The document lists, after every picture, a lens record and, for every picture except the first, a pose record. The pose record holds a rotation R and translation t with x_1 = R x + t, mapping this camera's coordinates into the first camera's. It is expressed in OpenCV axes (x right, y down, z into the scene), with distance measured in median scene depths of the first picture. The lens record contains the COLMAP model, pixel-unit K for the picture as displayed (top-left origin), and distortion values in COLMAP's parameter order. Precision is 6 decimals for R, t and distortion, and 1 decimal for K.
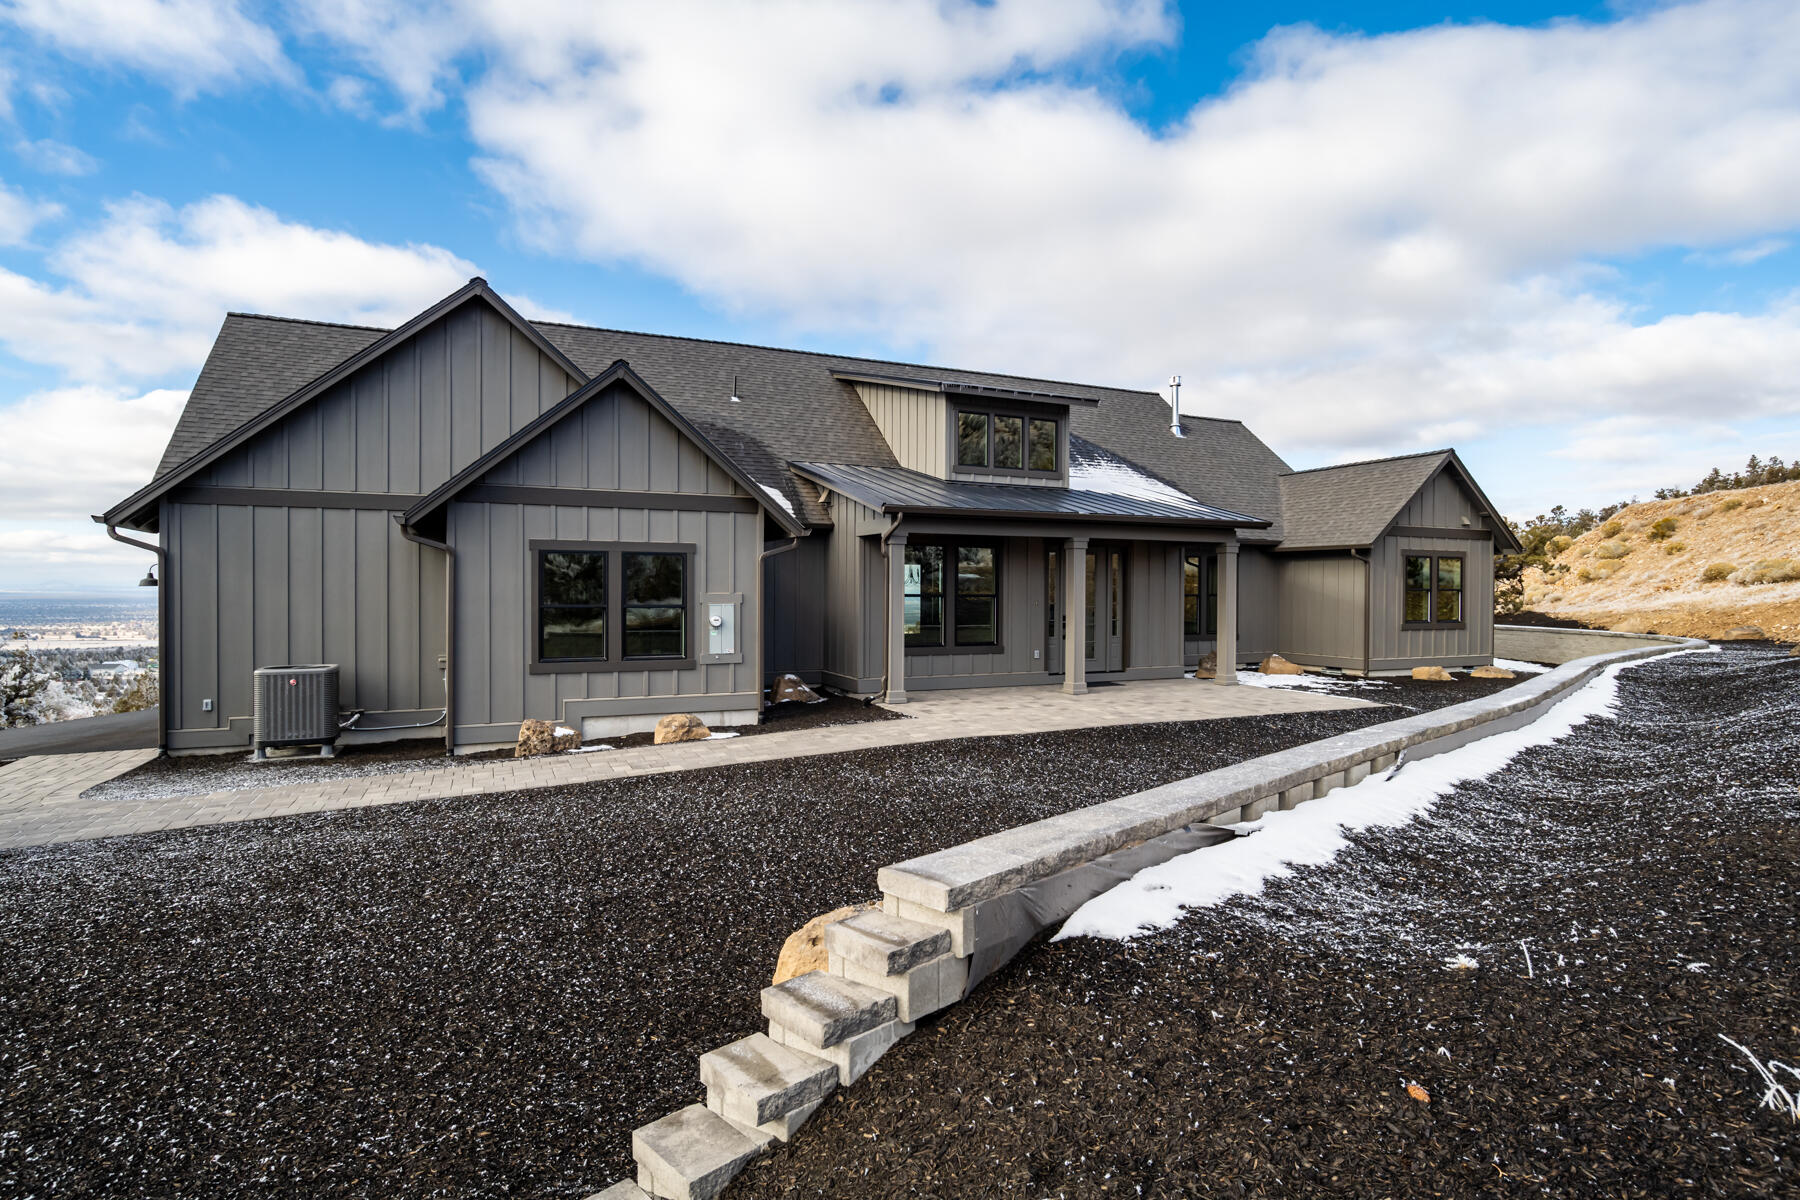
lens RADIAL K [[911.5, 0, 905.6], [0, 911.5, 594.3], [0, 0, 1]] dist [-0.024263, 0.010921]
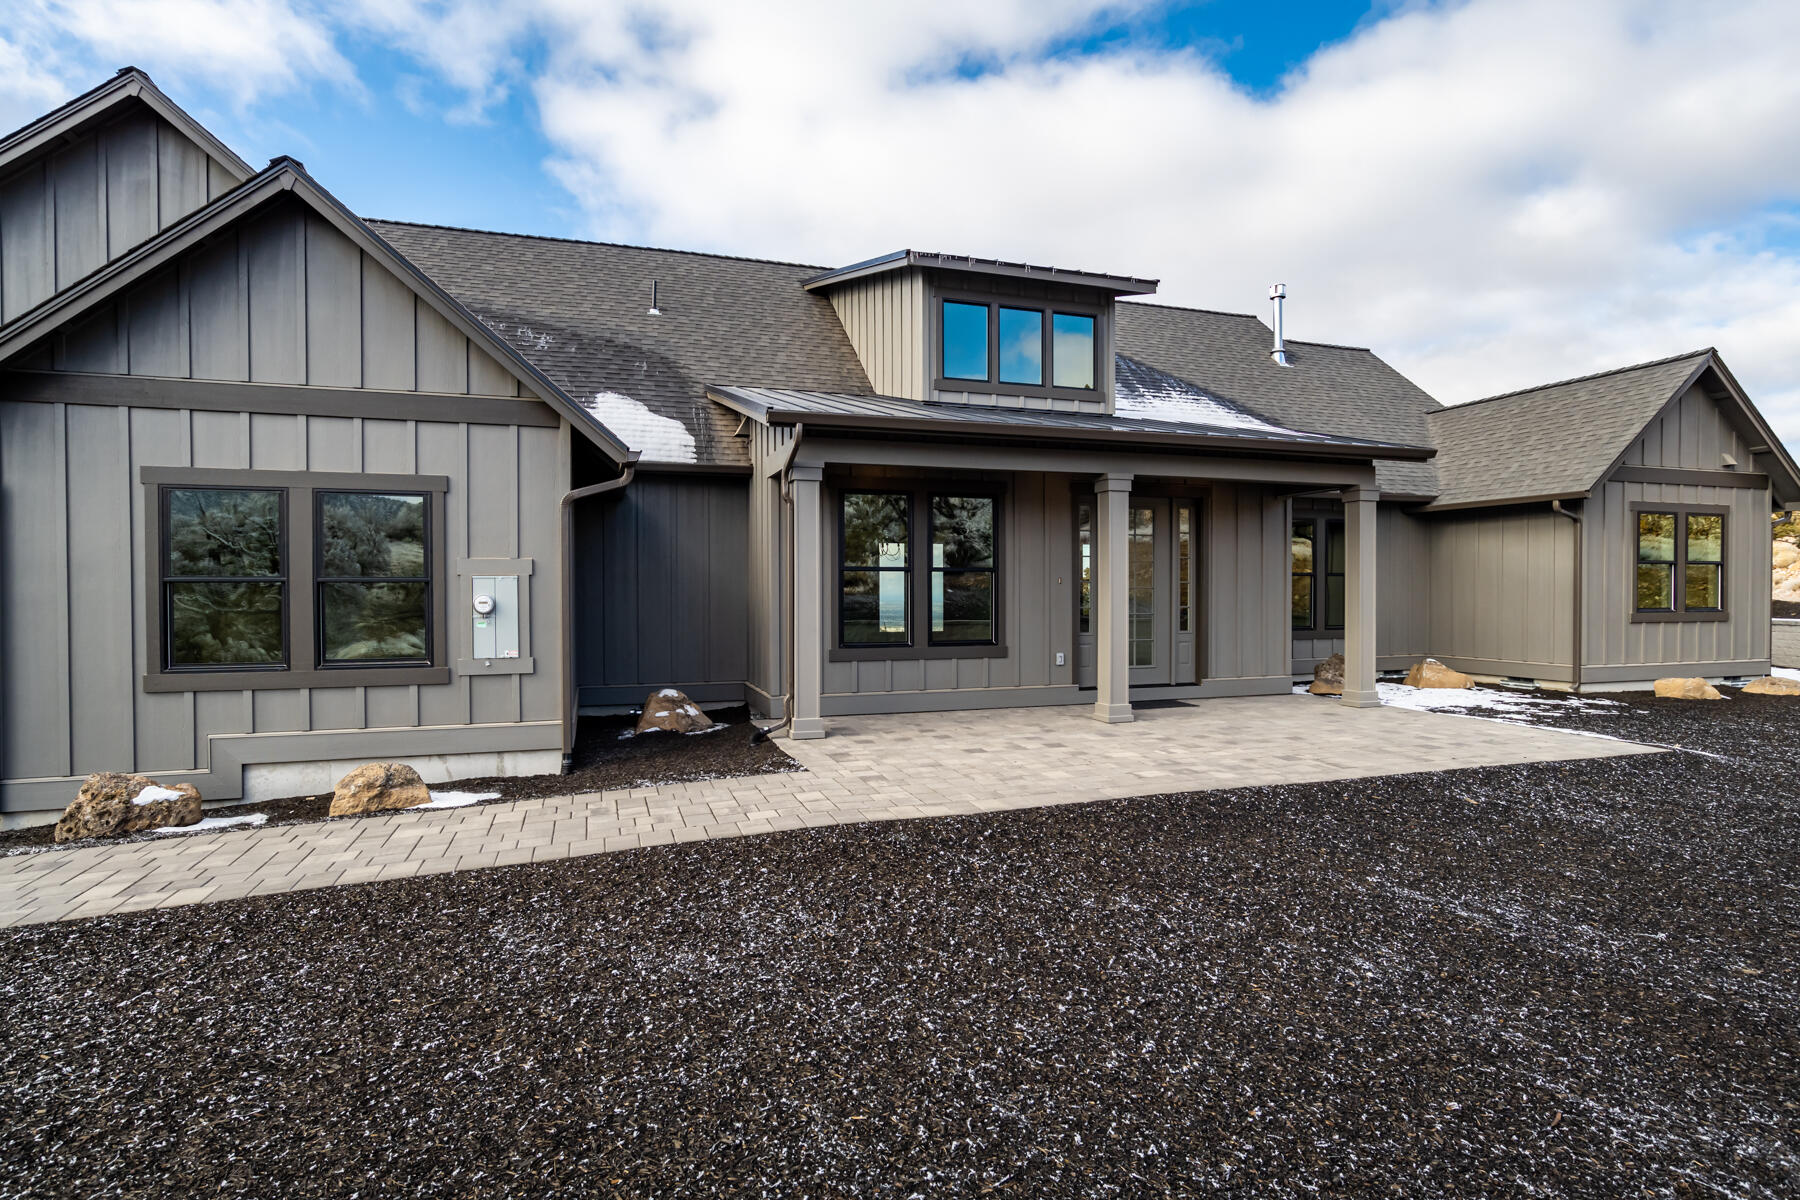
lens RADIAL K [[909.4, 0, 900.6], [0, 909.4, 601.2], [0, 0, 1]] dist [-0.021397, 0.010274]
pose [[0.993804, -0.006413, -0.110964, 0.094551], [0.006856, 0.999970, 0.003607, 0.019232], [0.110938, -0.004346, 0.993818, 0.306804]]
